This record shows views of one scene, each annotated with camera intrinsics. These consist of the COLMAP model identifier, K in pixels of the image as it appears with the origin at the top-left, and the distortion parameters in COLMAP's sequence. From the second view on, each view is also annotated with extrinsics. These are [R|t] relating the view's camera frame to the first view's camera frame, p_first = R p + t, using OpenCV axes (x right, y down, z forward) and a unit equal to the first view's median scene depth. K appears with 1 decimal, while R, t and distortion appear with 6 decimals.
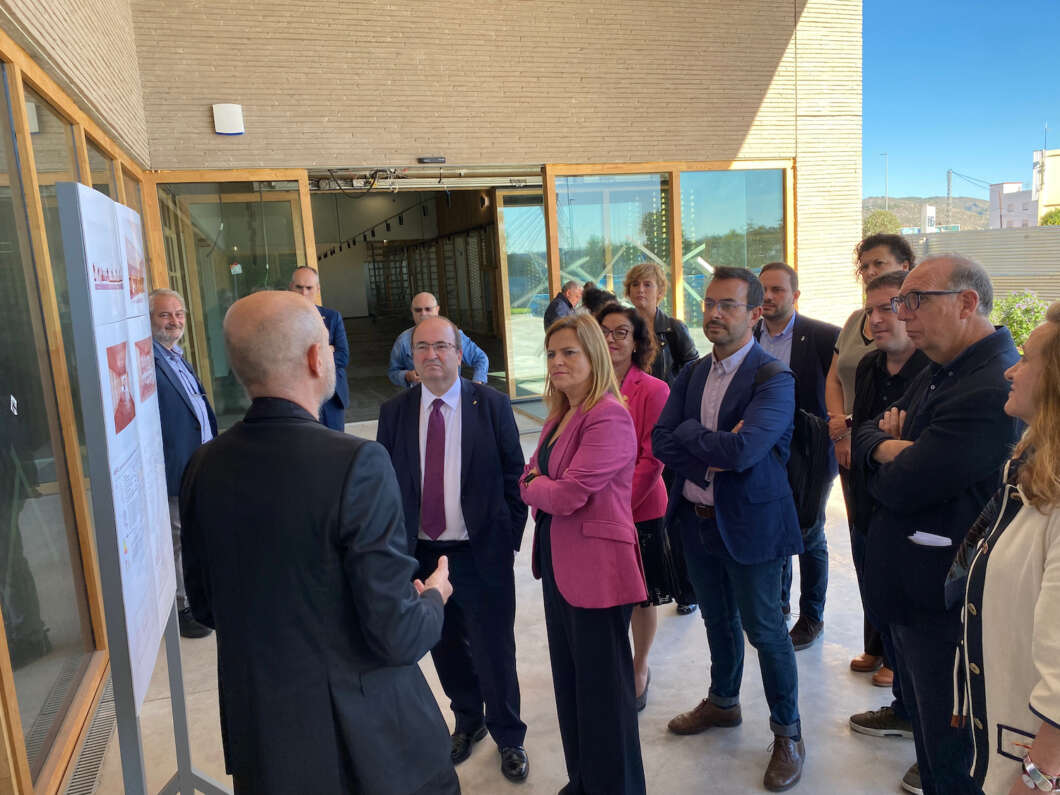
lens RADIAL K [[794.2, 0, 530.0], [0, 794.2, 397.5], [0, 0, 1]] dist [-0.005534, 0.004101]
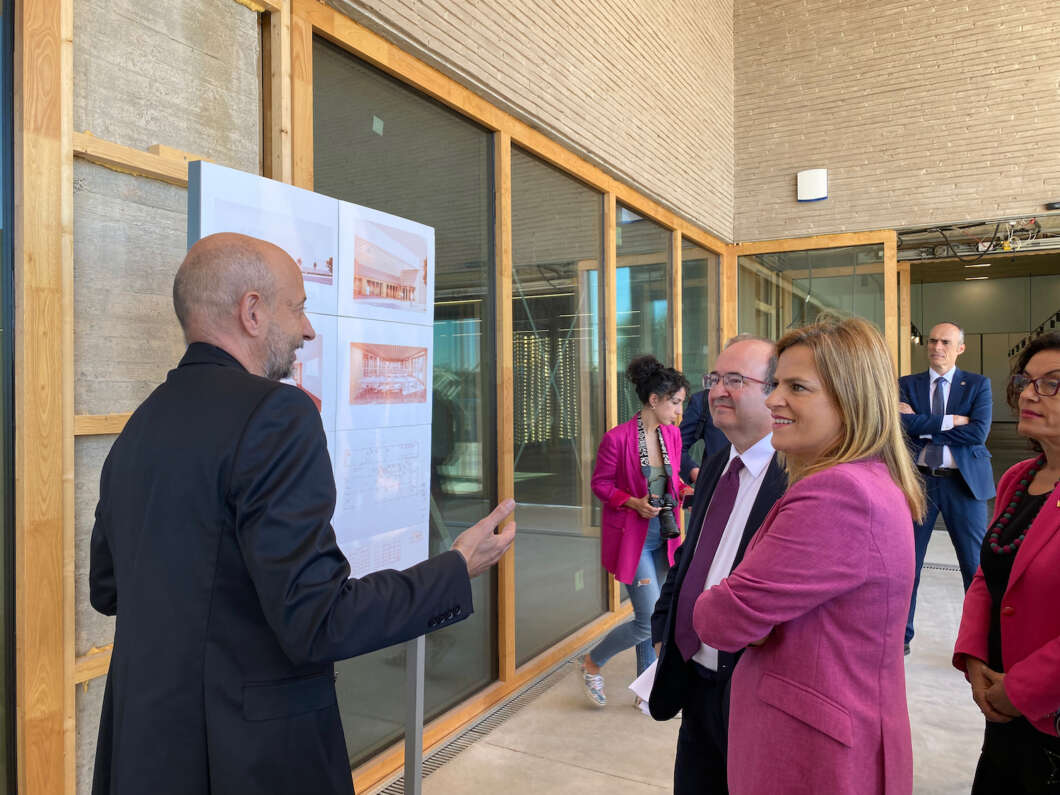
lens RADIAL K [[794.2, 0, 530.0], [0, 794.2, 397.5], [0, 0, 1]] dist [-0.005534, 0.004101]
pose [[0.682410, 0.058817, -0.728600, 0.100302], [-0.143519, 0.988137, -0.054653, 0.004987], [0.716742, 0.141863, 0.682756, 0.131551]]
